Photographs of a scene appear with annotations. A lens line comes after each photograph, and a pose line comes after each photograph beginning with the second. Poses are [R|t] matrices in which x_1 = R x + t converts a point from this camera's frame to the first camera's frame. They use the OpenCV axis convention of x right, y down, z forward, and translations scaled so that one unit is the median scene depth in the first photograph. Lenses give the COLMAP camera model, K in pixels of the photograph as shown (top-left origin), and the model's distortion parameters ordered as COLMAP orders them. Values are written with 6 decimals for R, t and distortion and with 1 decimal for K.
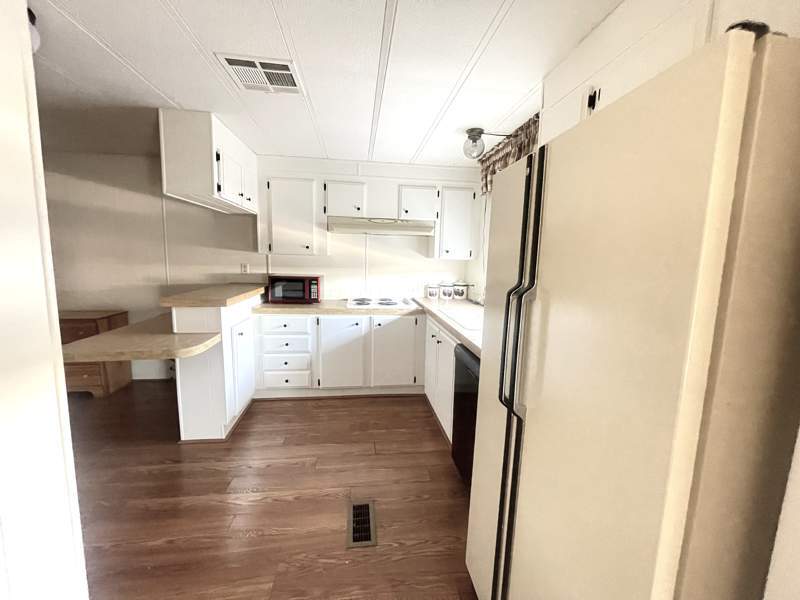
lens RADIAL K [[324.7, 0, 397.1], [0, 324.7, 297.6], [0, 0, 1]] dist [-0.000225, 0.000183]
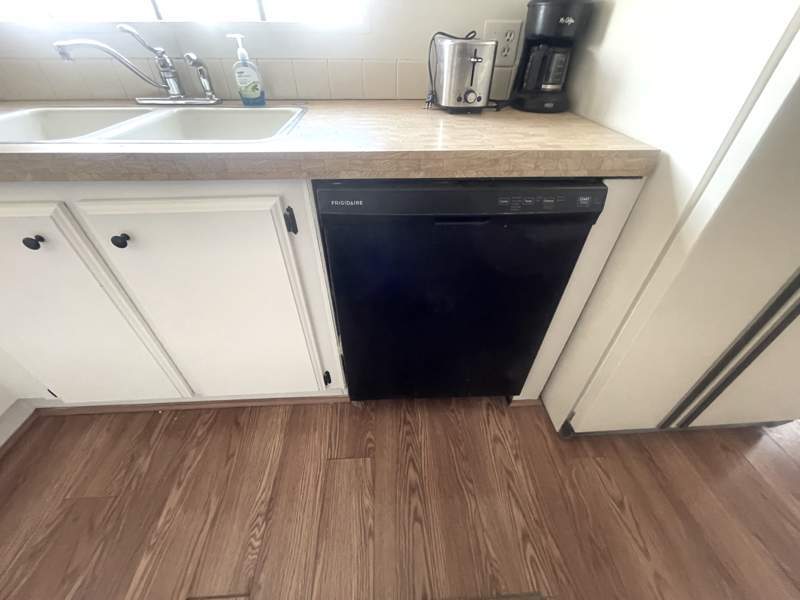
lens RADIAL K [[324.1, 0, 402.8], [0, 324.1, 297.8], [0, 0, 1]] dist [-0.001904, -0.000247]
pose [[0.068022, -0.645836, 0.760440, -0.081738], [0.128438, 0.761532, 0.635274, 0.022794], [-0.989382, 0.054457, 0.134751, 0.556427]]
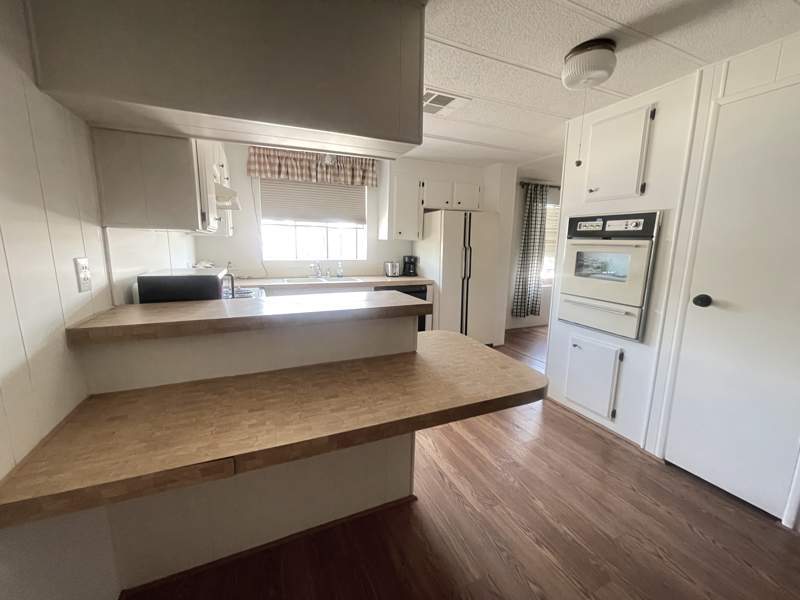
lens RADIAL K [[324.7, 0, 397.1], [0, 324.7, 297.6], [0, 0, 1]] dist [-0.000225, 0.000183]
pose [[-0.293559, -0.190514, 0.936764, -0.930462], [0.103769, 0.967798, 0.229344, -0.119307], [-0.950292, 0.164533, -0.264336, 0.863897]]
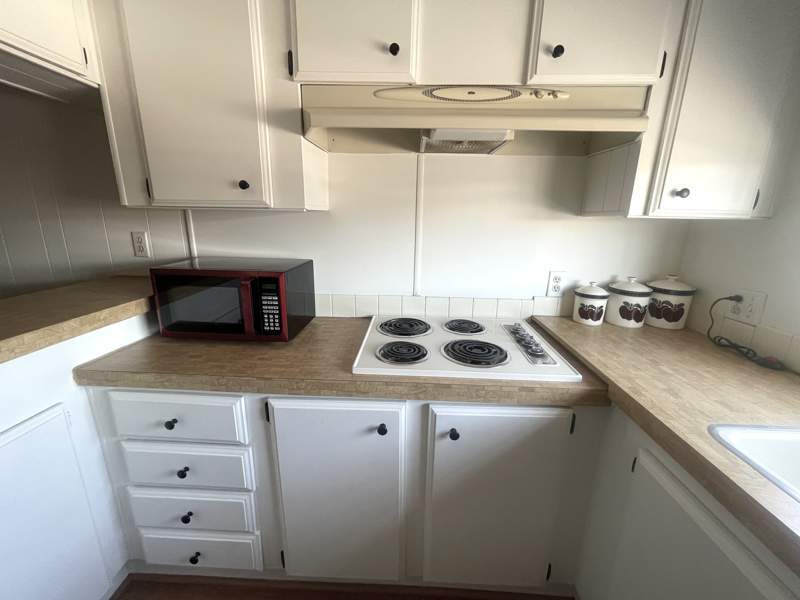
lens RADIAL K [[324.7, 0, 397.1], [0, 324.7, 297.6], [0, 0, 1]] dist [-0.000225, 0.000183]
pose [[0.985456, 0.031963, -0.166898, -0.057738], [-0.013697, 0.993896, 0.109472, -0.076577], [0.169379, -0.105594, 0.979878, 0.674262]]
